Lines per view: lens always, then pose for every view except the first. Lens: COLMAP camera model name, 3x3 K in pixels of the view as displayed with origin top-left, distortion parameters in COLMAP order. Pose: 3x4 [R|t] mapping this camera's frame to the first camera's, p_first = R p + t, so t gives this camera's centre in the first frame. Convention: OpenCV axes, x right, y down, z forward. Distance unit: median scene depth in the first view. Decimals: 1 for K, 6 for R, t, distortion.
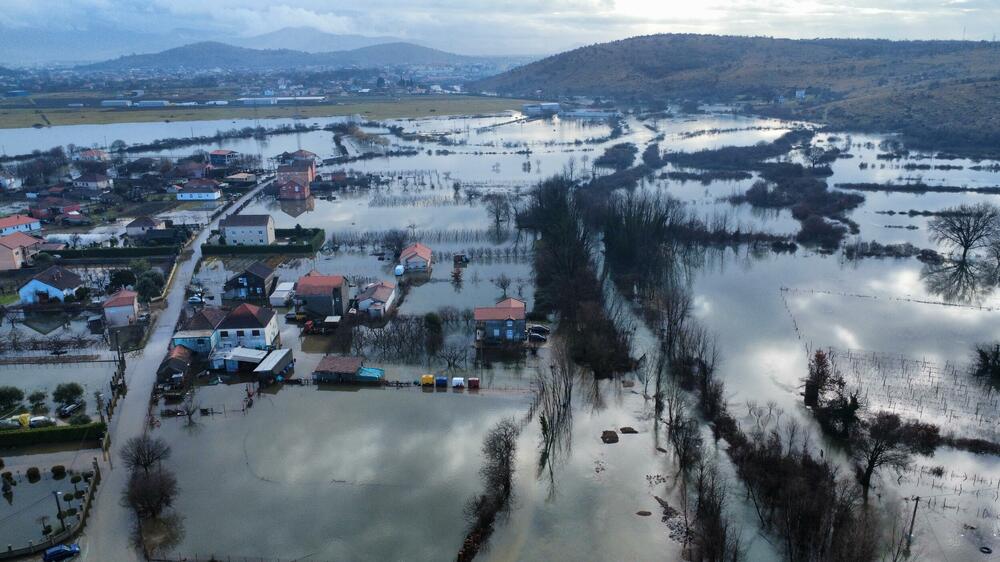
lens RADIAL K [[748.4, 0, 500.0], [0, 748.4, 281.0], [0, 0, 1]] dist [0.002301, -0.003671]
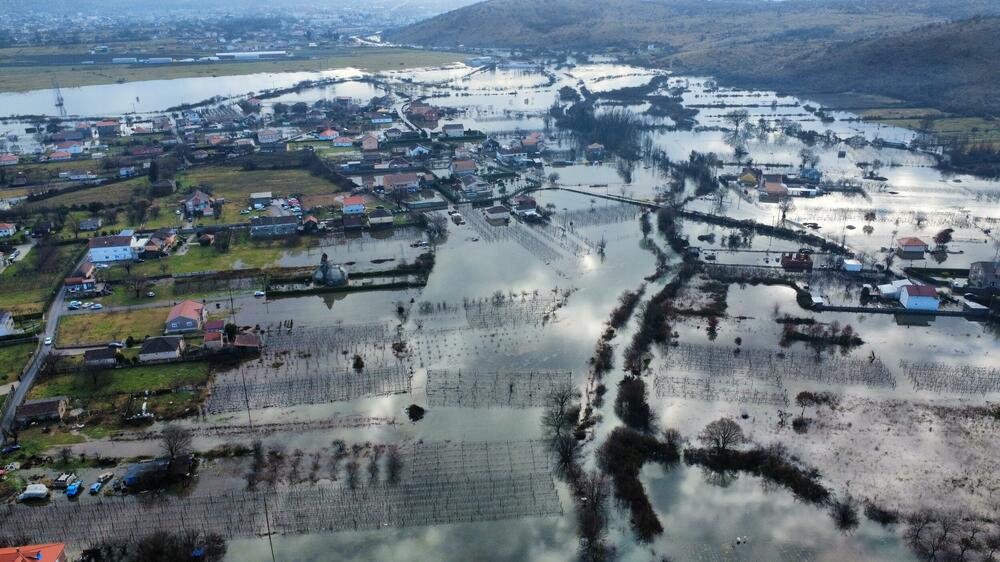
lens RADIAL K [[748.4, 0, 500.0], [0, 748.4, 281.0], [0, 0, 1]] dist [0.002301, -0.003671]
pose [[0.977618, -0.074678, 0.196690, -0.322110], [0.059053, 0.994702, 0.084149, 0.096785], [-0.201932, -0.070650, 0.976848, -0.617312]]
